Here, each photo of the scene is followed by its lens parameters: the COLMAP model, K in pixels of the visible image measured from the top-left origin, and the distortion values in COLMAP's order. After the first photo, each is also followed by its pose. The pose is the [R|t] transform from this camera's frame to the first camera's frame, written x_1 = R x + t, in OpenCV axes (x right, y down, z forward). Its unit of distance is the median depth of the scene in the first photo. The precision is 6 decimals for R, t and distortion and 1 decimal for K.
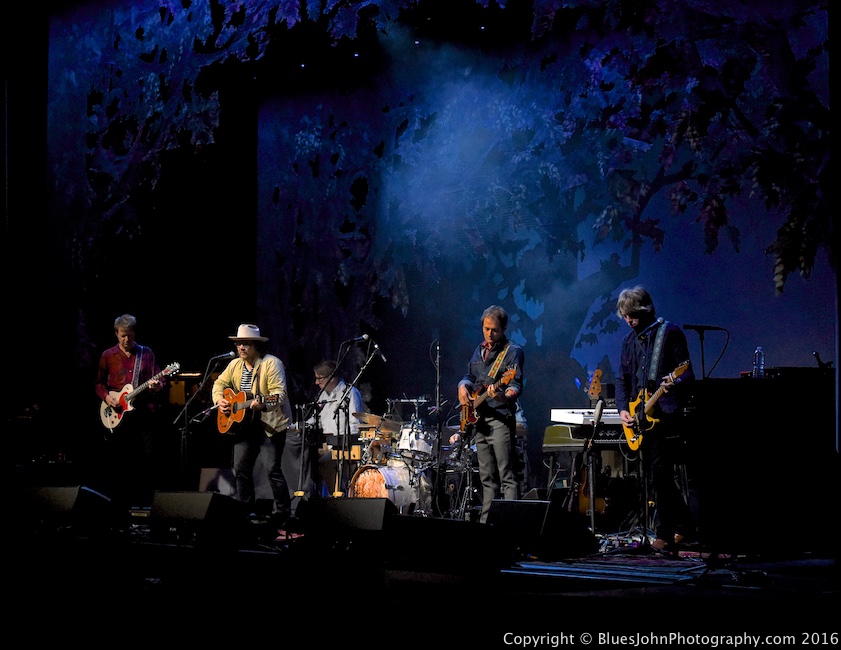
lens RADIAL K [[2061.2, 0, 373.1], [0, 2061.2, 325.3], [0, 0, 1]] dist [-0.017879, -0.462769]
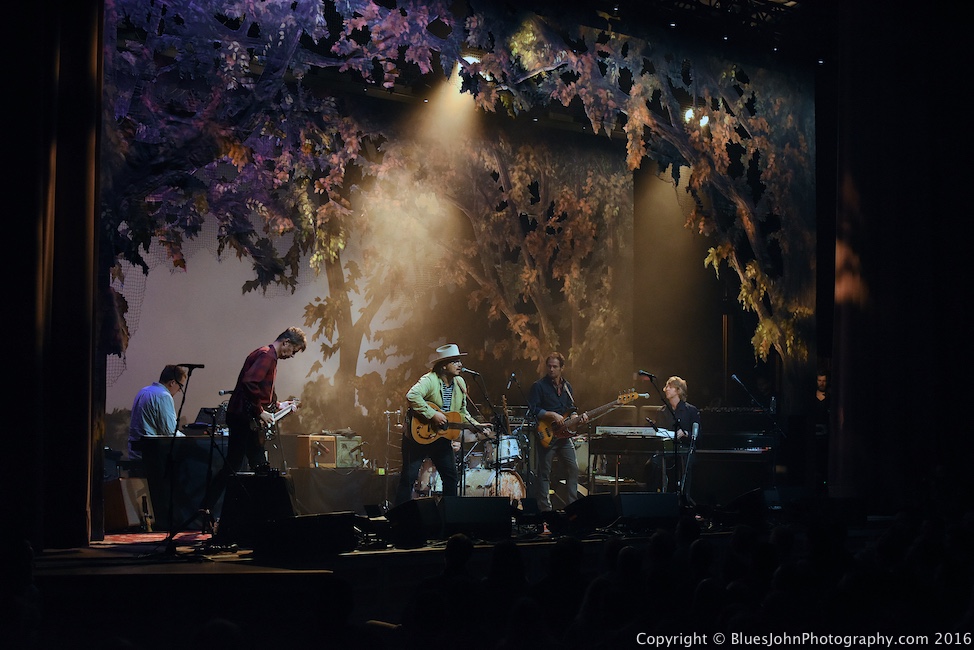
lens RADIAL K [[1949.1, 0, 487.0], [0, 1949.1, 325.0], [0, 0, 1]] dist [-0.036222, -0.410663]
pose [[-0.188370, 0.054399, 0.980590, -0.989600], [-0.062407, 0.995784, -0.067231, 0.053490], [-0.980113, -0.073859, -0.184181, 1.072977]]
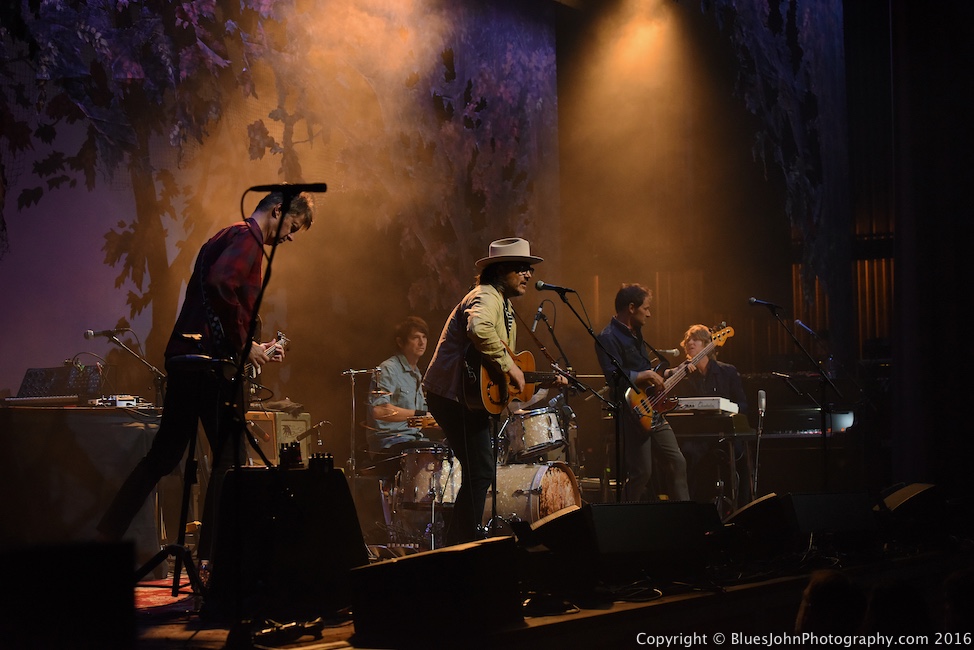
lens RADIAL K [[1934.2, 0, 484.1], [0, 1934.2, 380.1], [0, 0, 1]] dist [-0.088908, 0.056199]
pose [[-0.404598, 0.045967, 0.913339, -0.539922], [-0.032343, 0.997392, -0.064525, 0.073303], [-0.913923, -0.055646, -0.402056, 1.134966]]
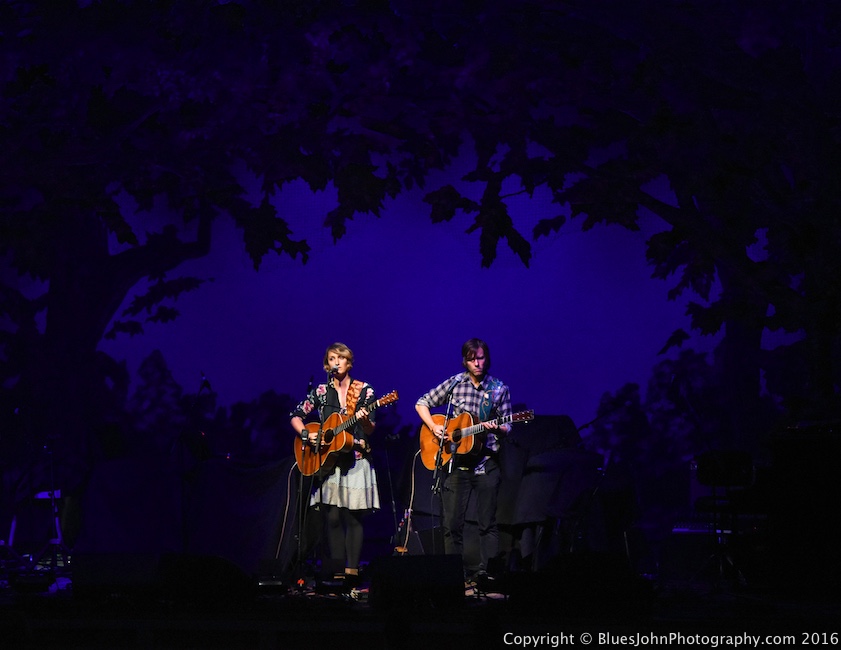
lens RADIAL K [[4603.4, 0, 301.3], [0, 4603.4, 325.6], [0, 0, 1]] dist [0.313060, 18.362259]
pose [[0.825840, -0.021504, 0.563494, -0.985126], [-0.018328, 0.997721, 0.064935, -0.129826], [-0.563607, -0.063954, 0.823564, -0.606068]]
